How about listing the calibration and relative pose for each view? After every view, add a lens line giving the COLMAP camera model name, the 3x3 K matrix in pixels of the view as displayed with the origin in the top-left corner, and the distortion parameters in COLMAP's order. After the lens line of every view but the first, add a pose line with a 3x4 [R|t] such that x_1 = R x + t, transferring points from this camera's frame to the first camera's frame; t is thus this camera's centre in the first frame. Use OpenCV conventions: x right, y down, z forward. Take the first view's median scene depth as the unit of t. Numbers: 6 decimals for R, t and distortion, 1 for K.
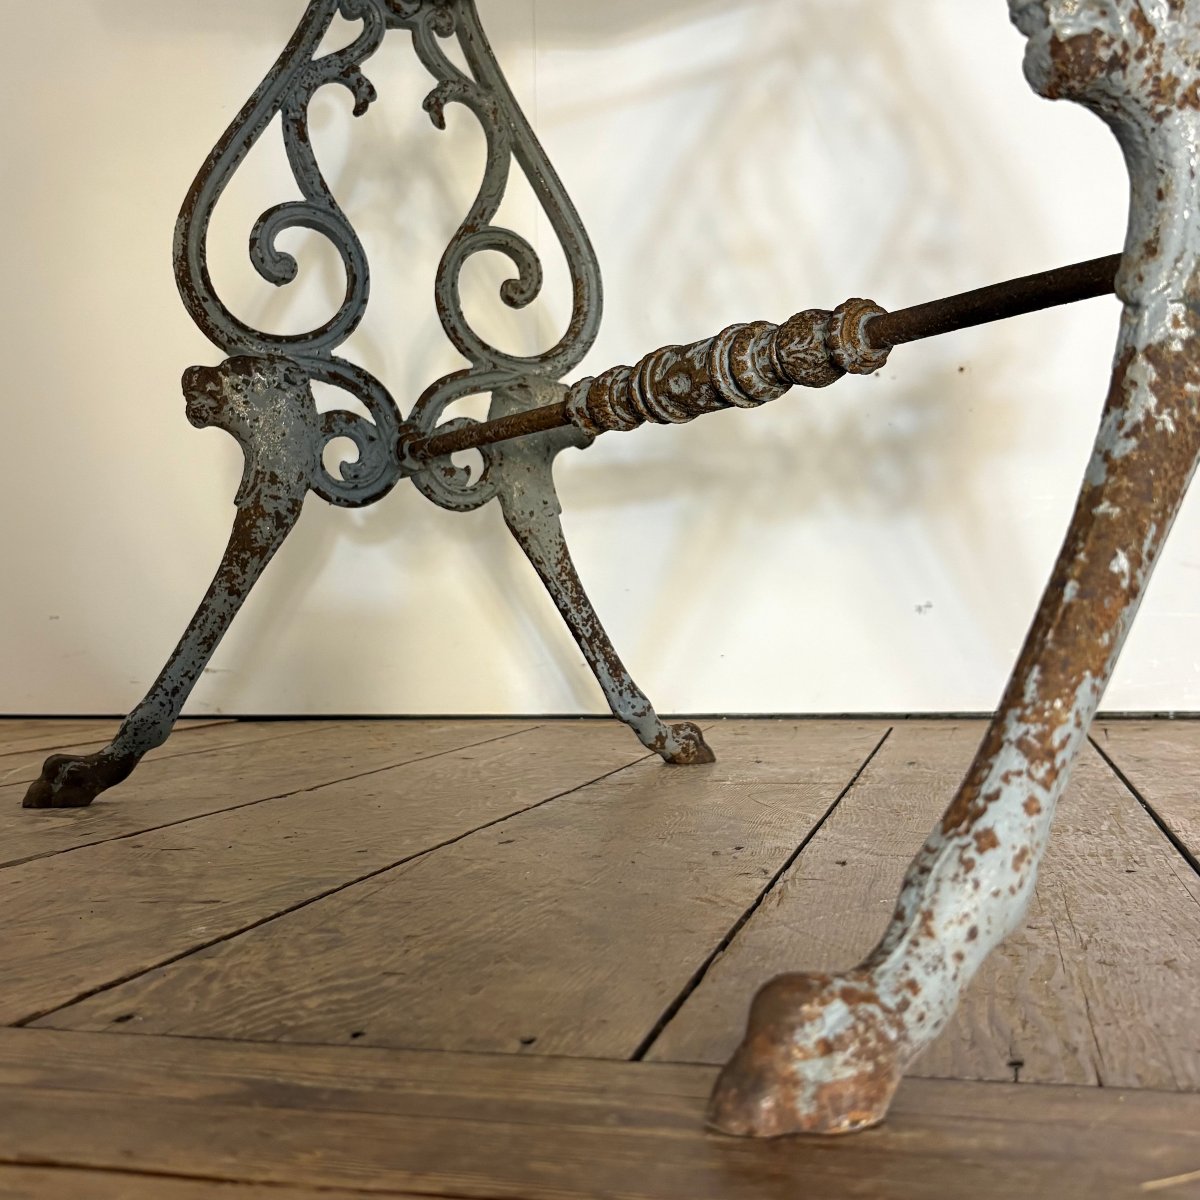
lens RADIAL K [[1590.6, 0, 586.8], [0, 1590.6, 588.8], [0, 0, 1]] dist [0.028157, 0.000000]
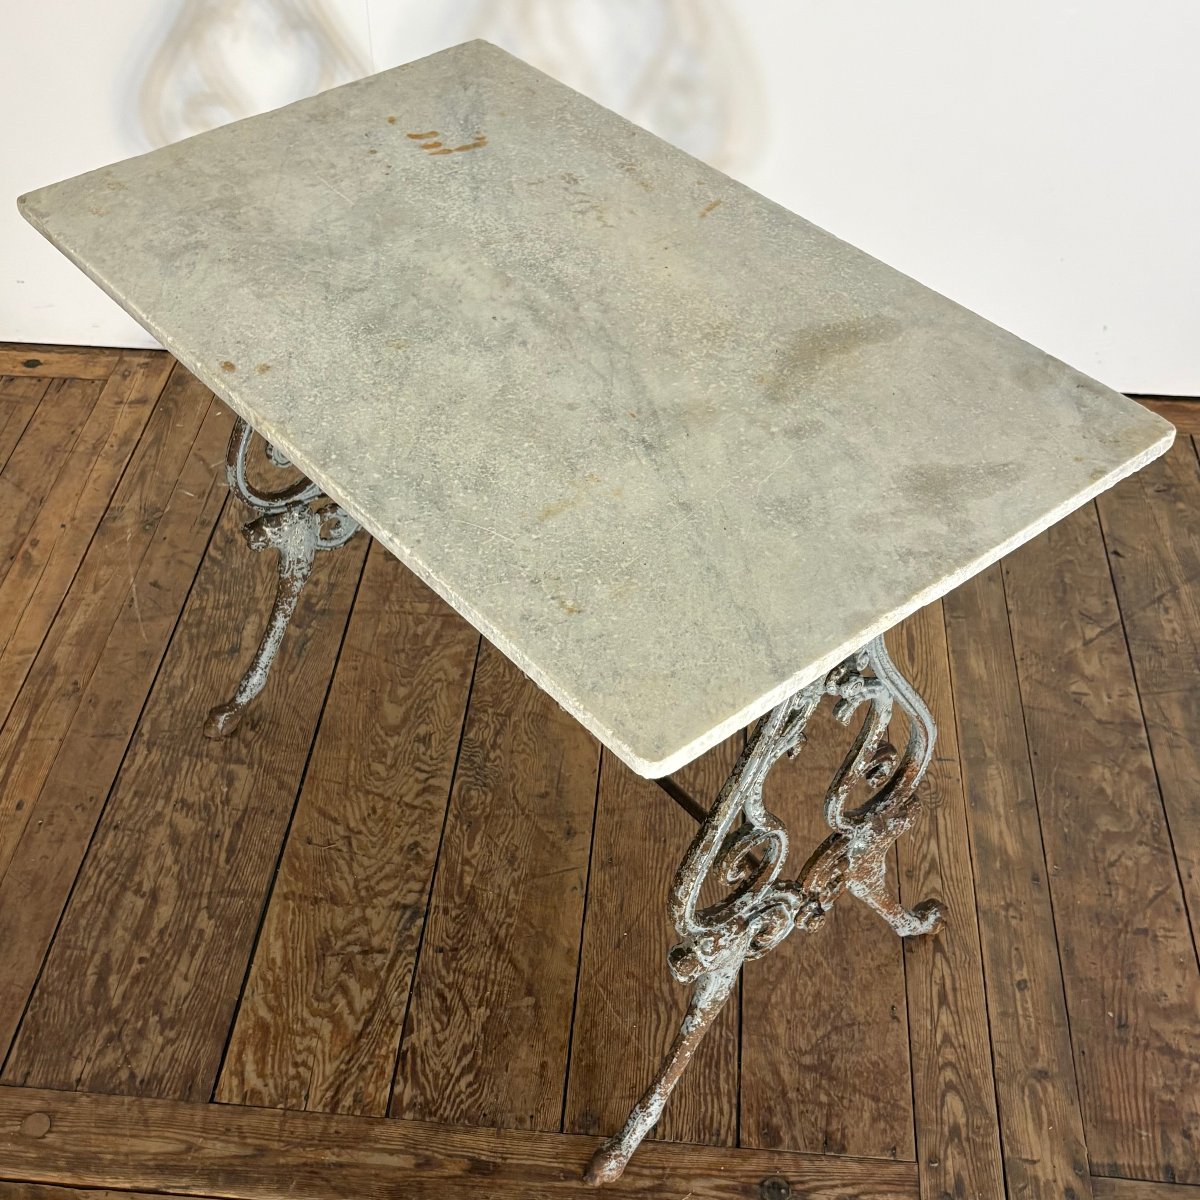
lens RADIAL K [[1590.6, 0, 601.1], [0, 1590.6, 578.9], [0, 0, 1]] dist [0.028157, 0.000000]
pose [[0.986718, -0.098560, 0.129129, -0.095324], [-0.019663, 0.716599, 0.697208, -1.314513], [-0.161250, -0.690487, 0.705143, -0.331035]]
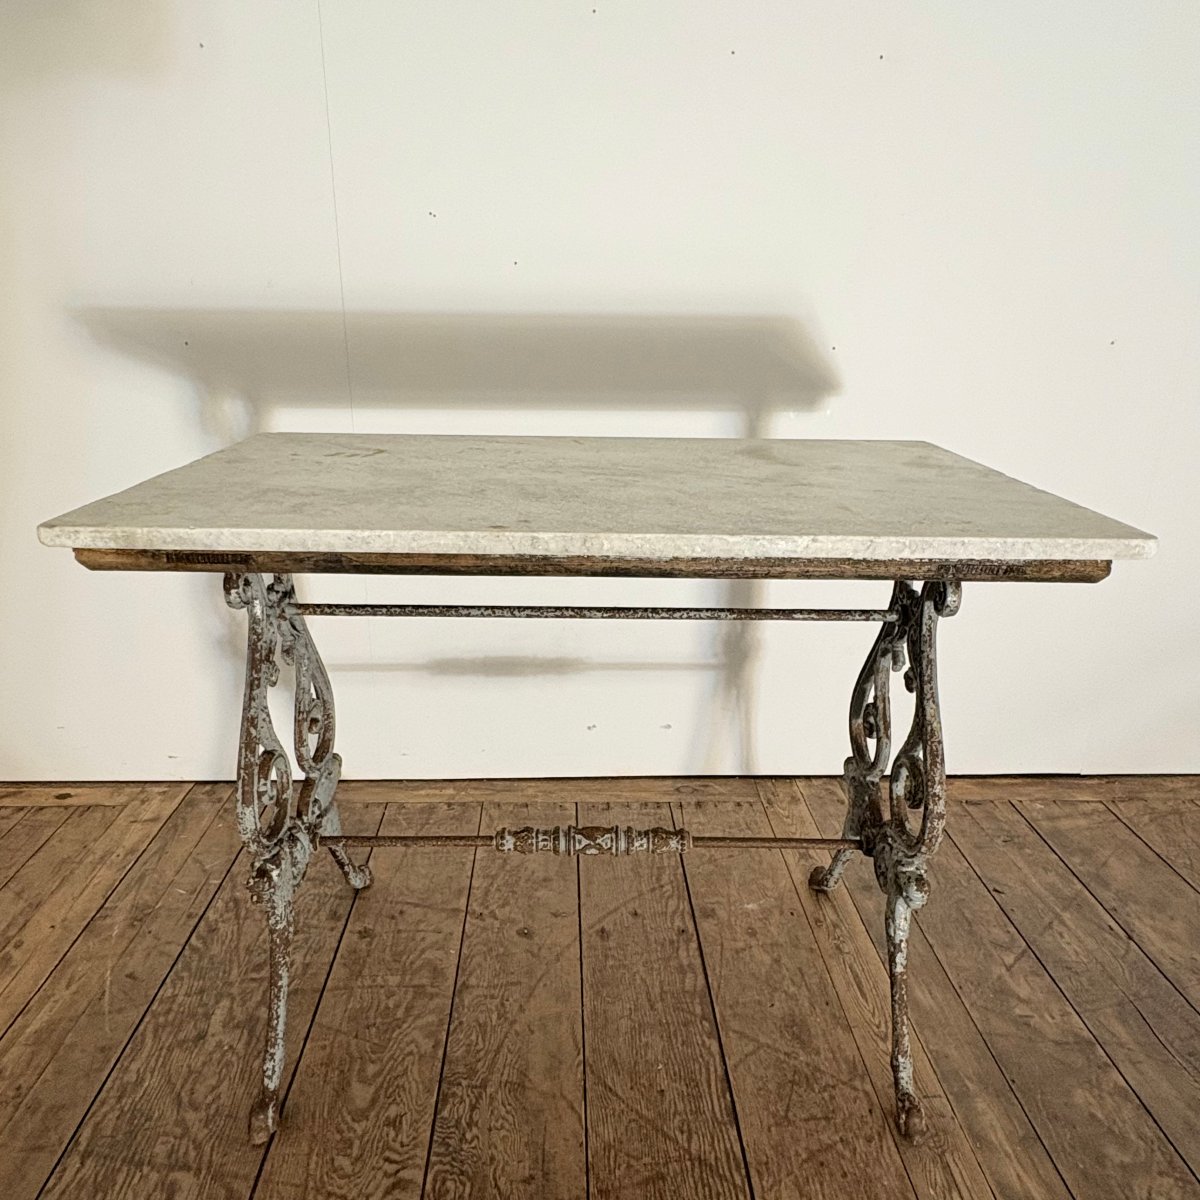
lens RADIAL K [[902.5, 0, 597.3], [0, 902.5, 605.9], [0, 0, 1]] dist [-0.024209, 0.015798]
pose [[0.960401, -0.060424, 0.271989, -0.097465], [-0.035255, 0.941999, 0.333758, -0.745383], [-0.276381, -0.330131, 0.902567, 0.125695]]
